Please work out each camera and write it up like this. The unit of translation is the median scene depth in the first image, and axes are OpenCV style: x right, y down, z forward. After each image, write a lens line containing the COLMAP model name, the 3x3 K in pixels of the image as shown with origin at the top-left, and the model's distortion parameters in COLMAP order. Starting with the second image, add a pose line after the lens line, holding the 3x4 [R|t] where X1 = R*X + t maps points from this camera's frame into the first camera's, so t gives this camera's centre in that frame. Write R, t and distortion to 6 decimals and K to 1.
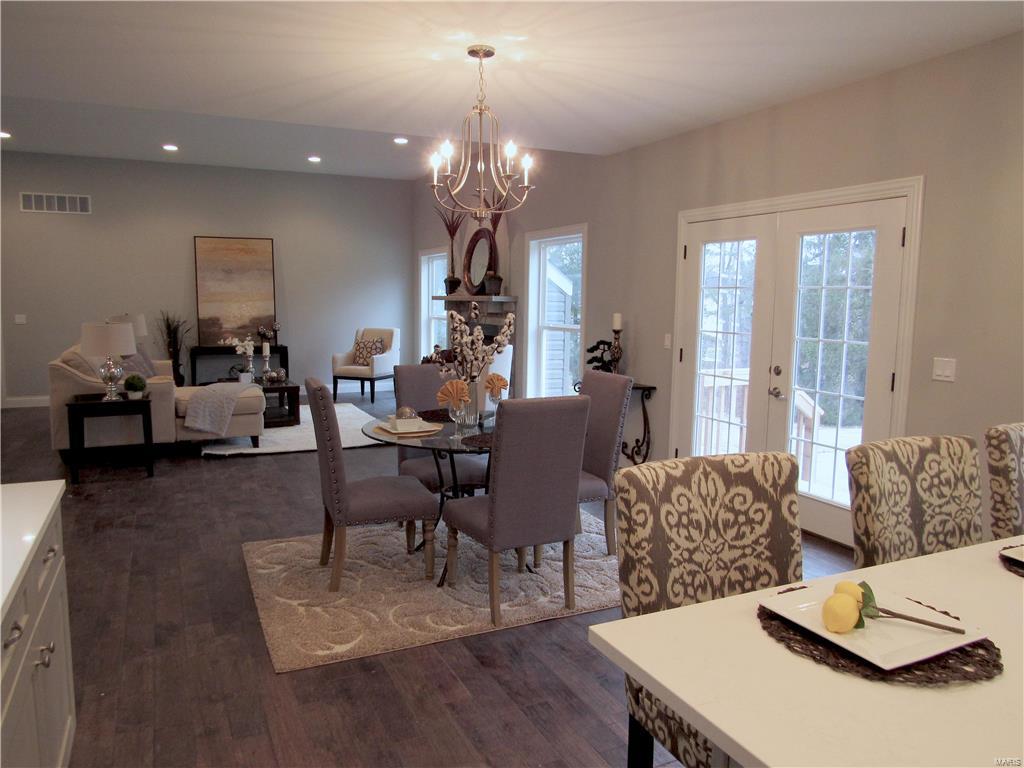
lens RADIAL K [[736.3, 0, 507.0], [0, 736.3, 392.4], [0, 0, 1]] dist [-0.052304, 0.033848]
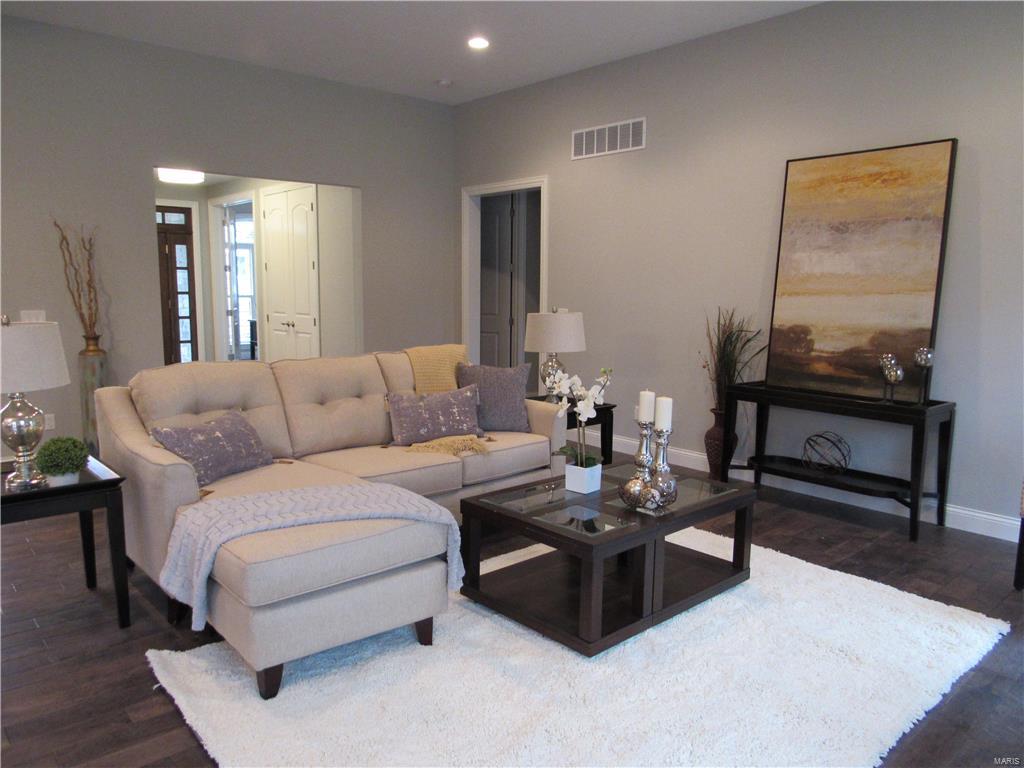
lens RADIAL K [[736.3, 0, 511.2], [0, 736.3, 388.3], [0, 0, 1]] dist [-0.052304, 0.033848]
pose [[0.292029, 0.125783, -0.948102, 0.002692], [-0.125574, 0.987775, 0.092368, -0.083535], [0.948130, 0.092083, 0.304253, 0.682486]]
